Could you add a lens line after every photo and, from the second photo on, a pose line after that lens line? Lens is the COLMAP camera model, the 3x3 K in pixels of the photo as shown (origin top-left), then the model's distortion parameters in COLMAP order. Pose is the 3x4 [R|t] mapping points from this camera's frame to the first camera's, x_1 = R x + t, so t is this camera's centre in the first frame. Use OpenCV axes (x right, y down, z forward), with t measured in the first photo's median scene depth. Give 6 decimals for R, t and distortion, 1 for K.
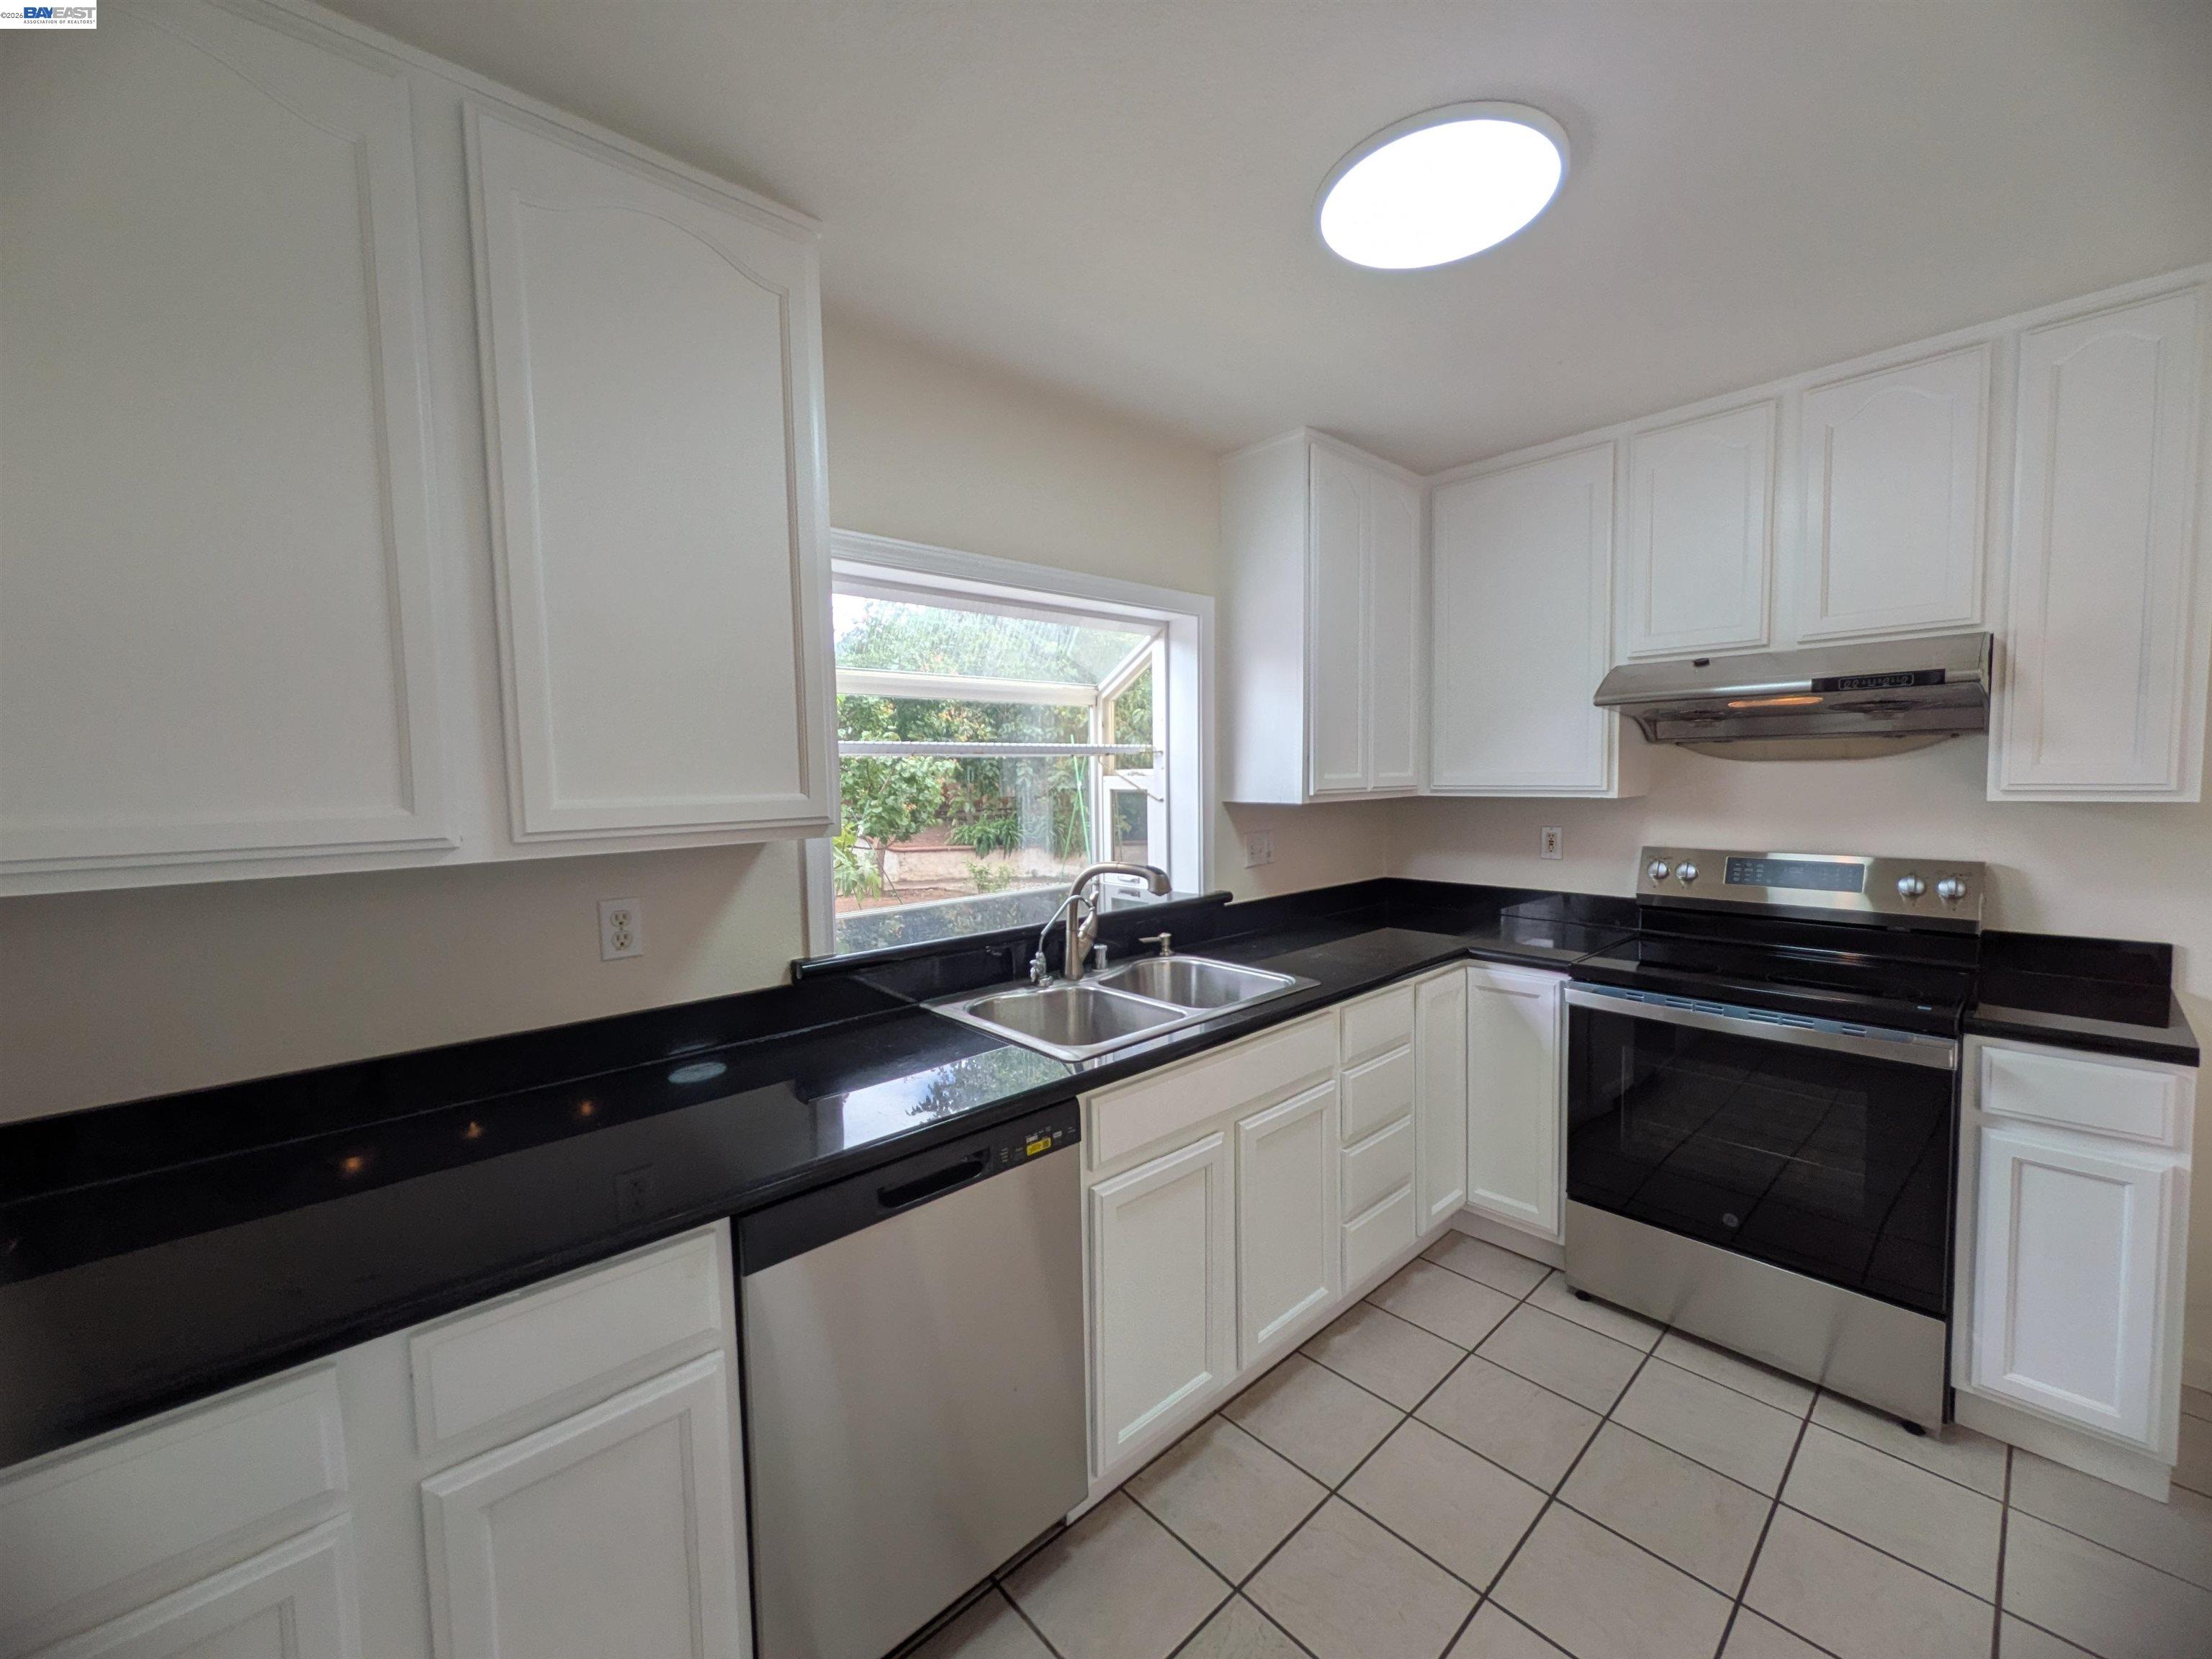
lens RADIAL K [[869.4, 0, 1103.5], [0, 869.4, 825.2], [0, 0, 1]] dist [0.000248, -0.000130]
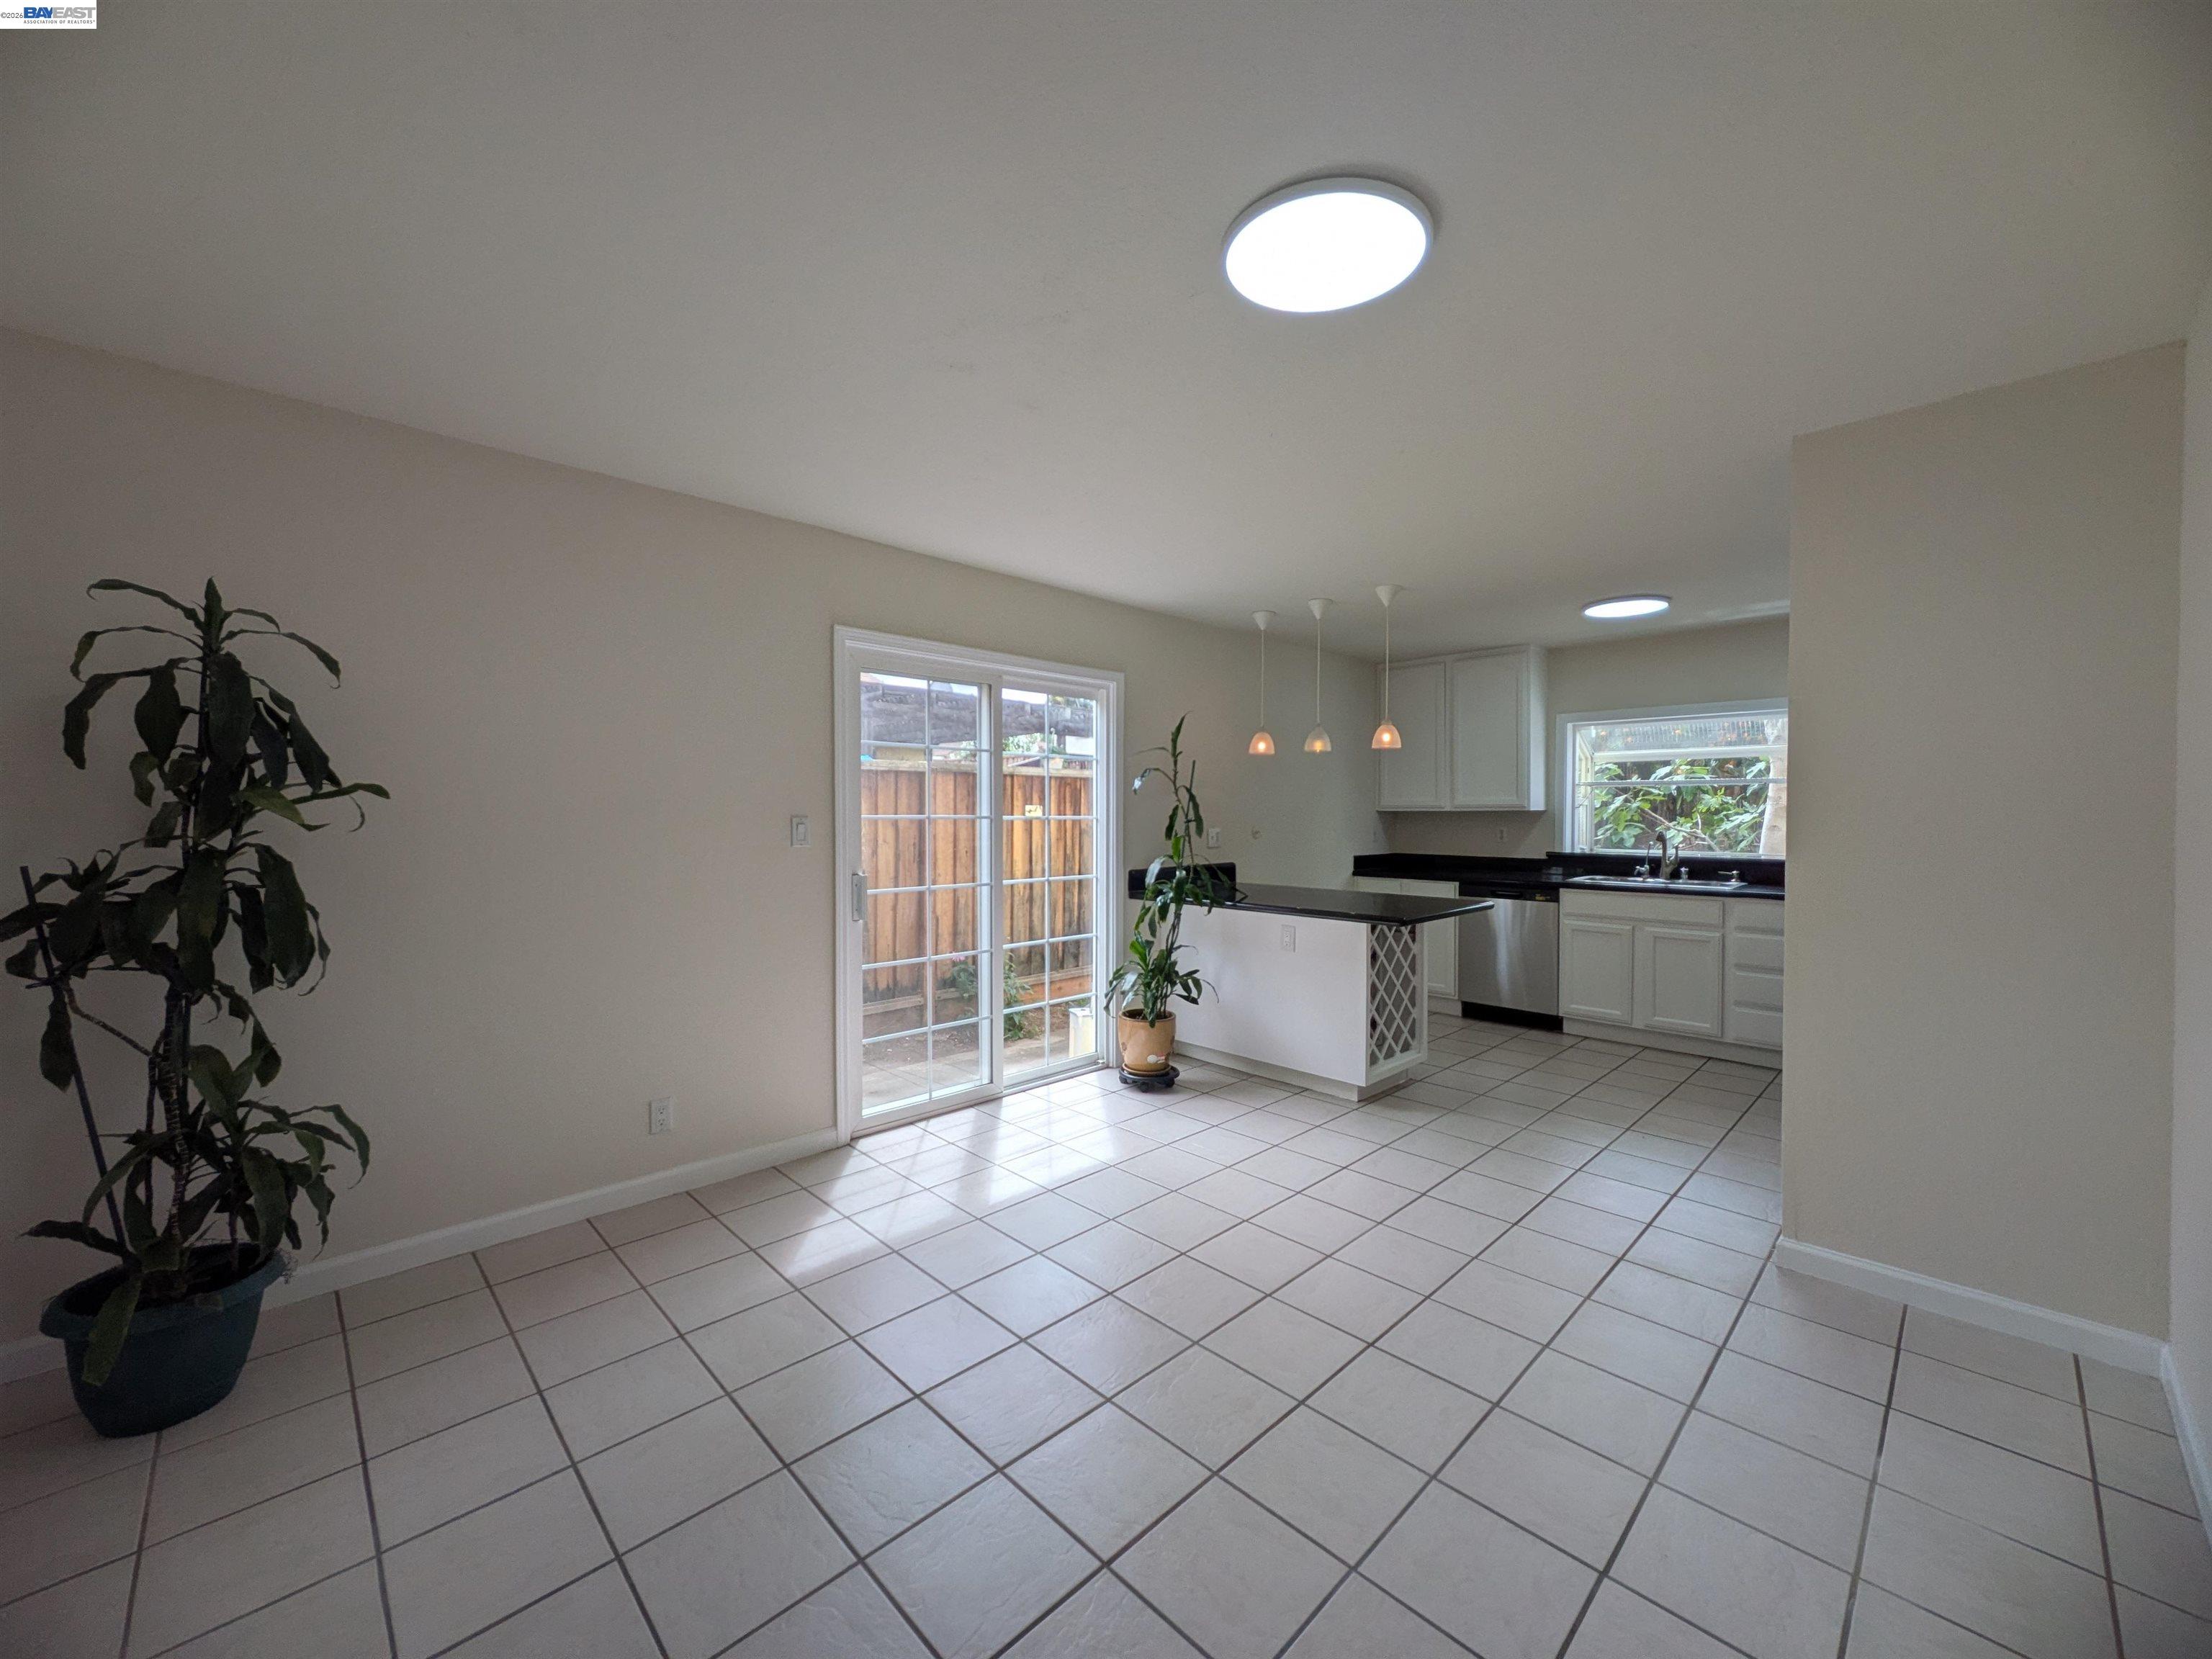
lens RADIAL K [[869.4, 0, 1103.5], [0, 869.4, 825.2], [0, 0, 1]] dist [0.000248, -0.000130]
pose [[0.033094, 0.034908, -0.998842, 2.282699], [-0.063729, 0.997430, 0.032747, 0.048914], [0.997418, 0.062572, 0.035233, -0.613791]]
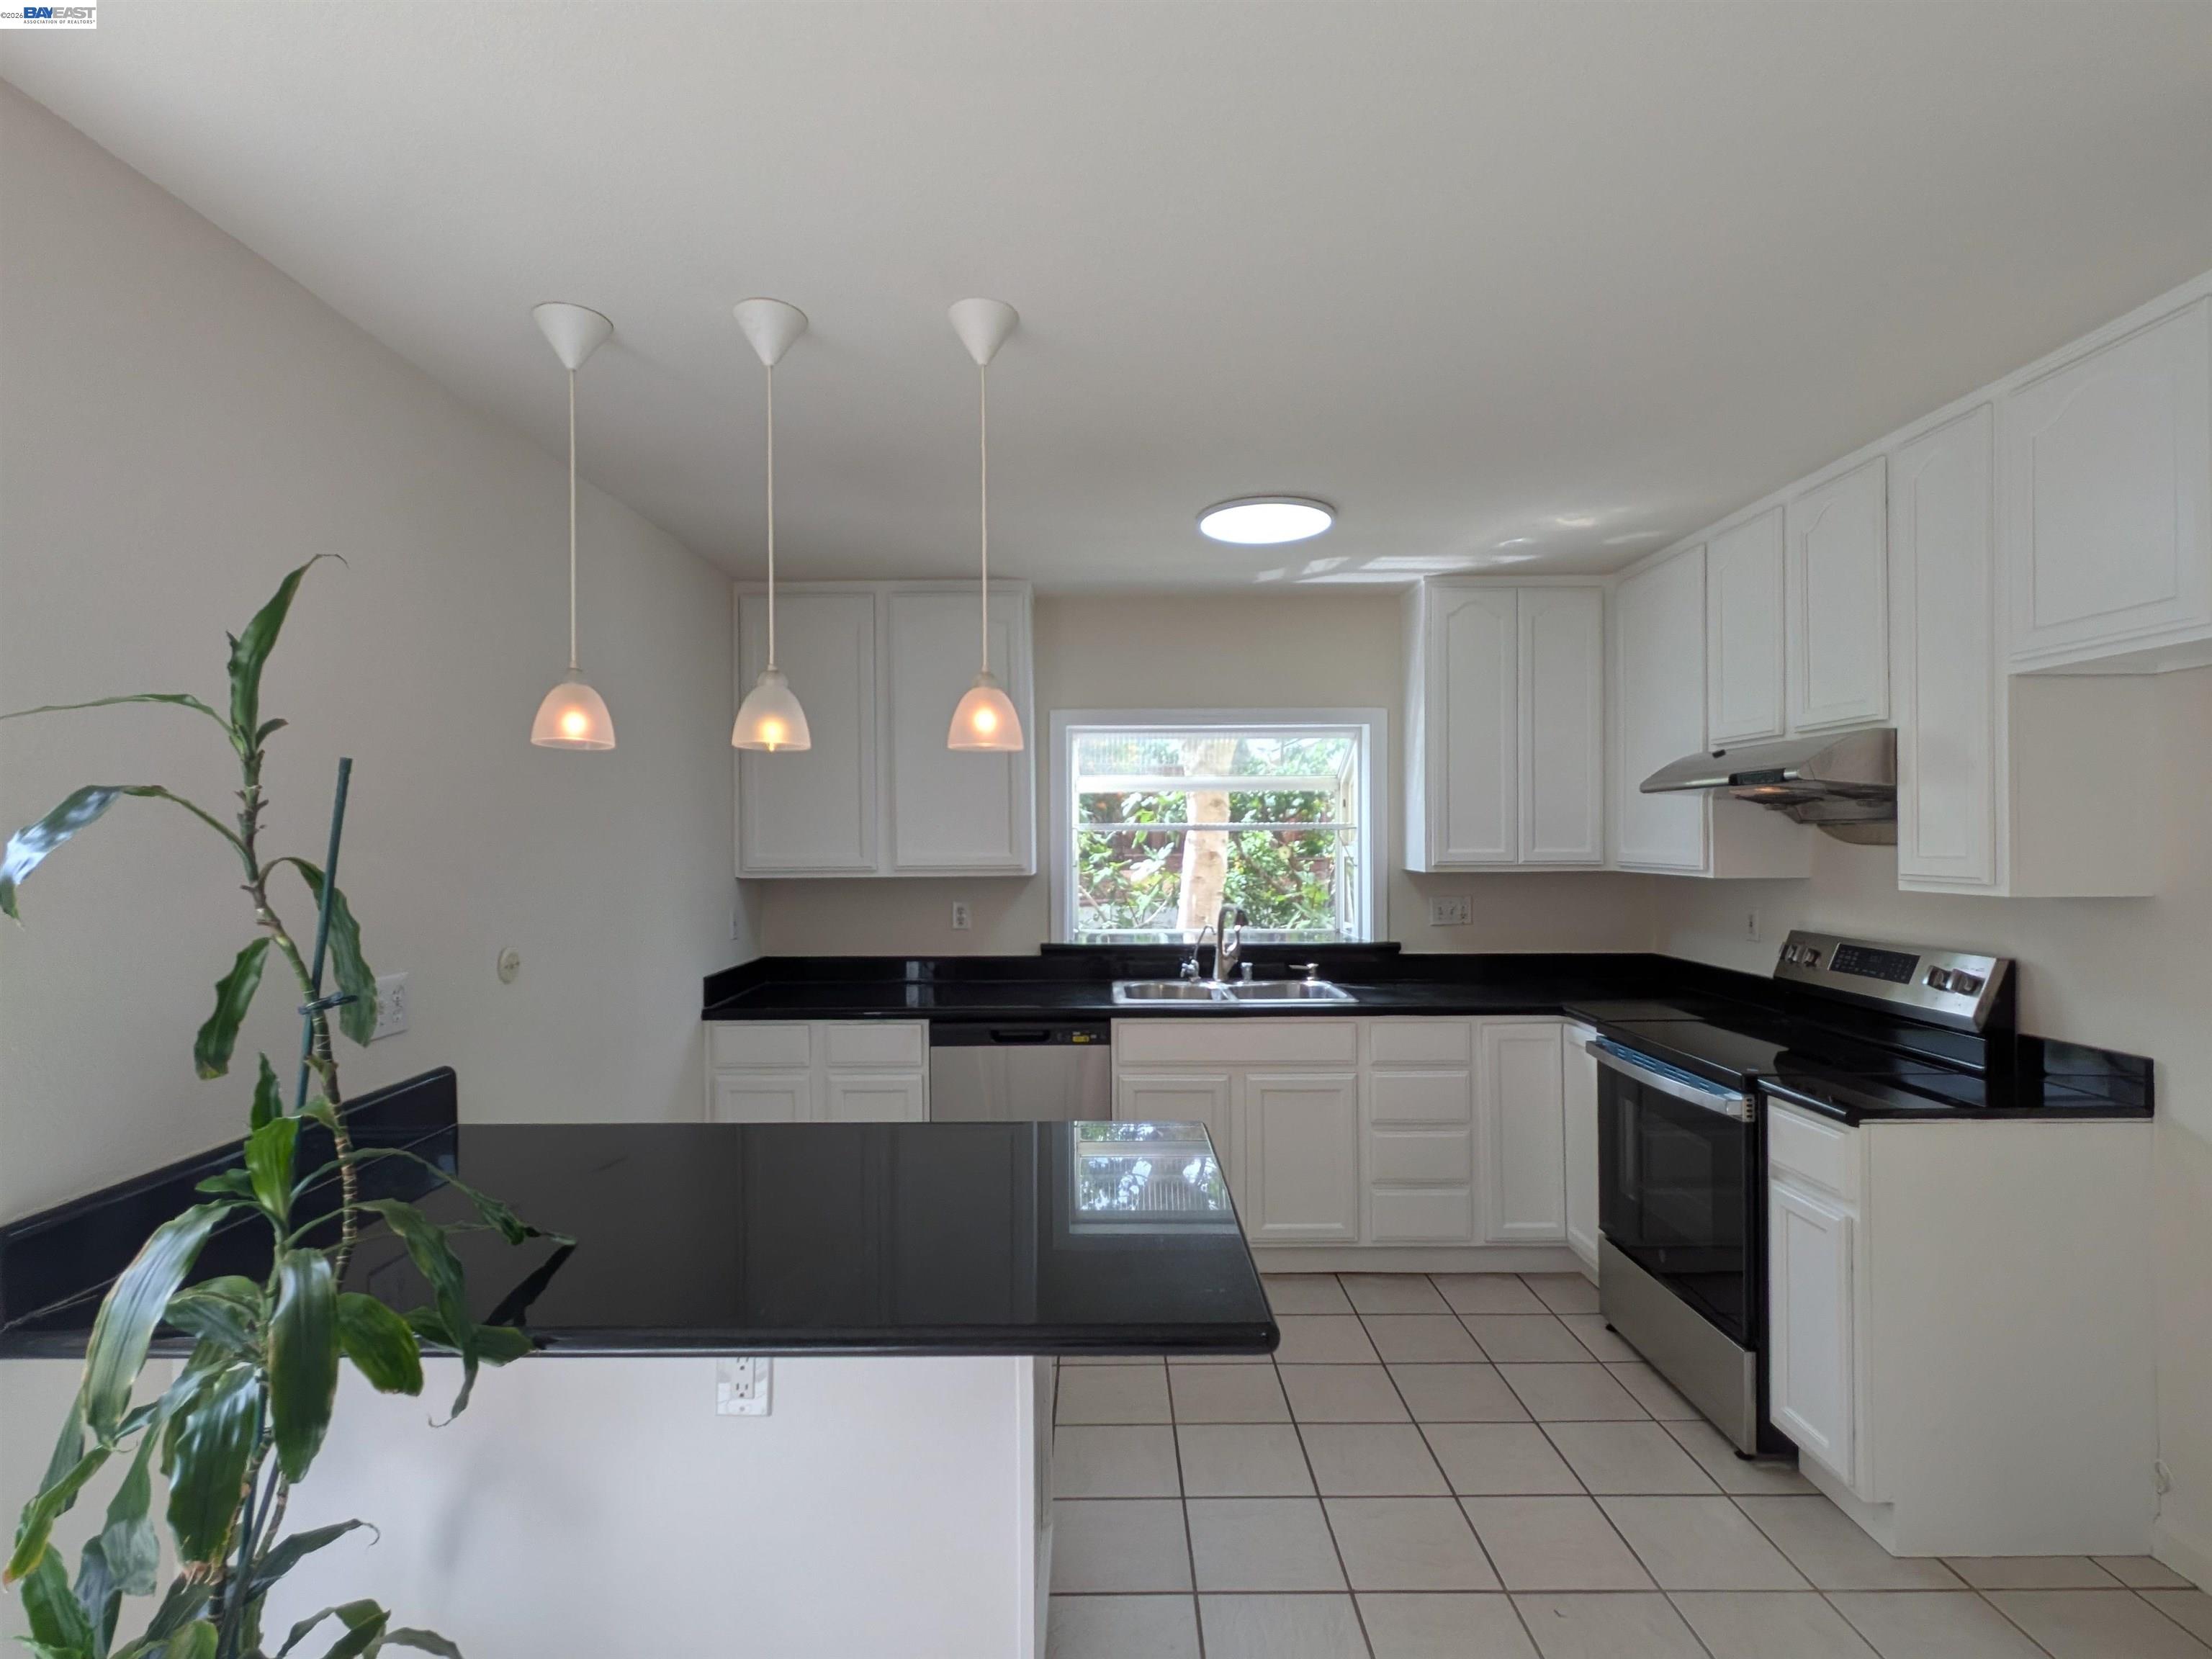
lens RADIAL K [[1063.5, 0, 1091.0], [0, 1063.5, 831.0], [0, 0, 1]] dist [0.000637, -0.000618]
pose [[0.735329, 0.012290, -0.677599, 1.038889], [-0.050482, 0.998051, -0.036682, -0.003662], [0.675828, 0.061180, 0.734516, -0.504066]]
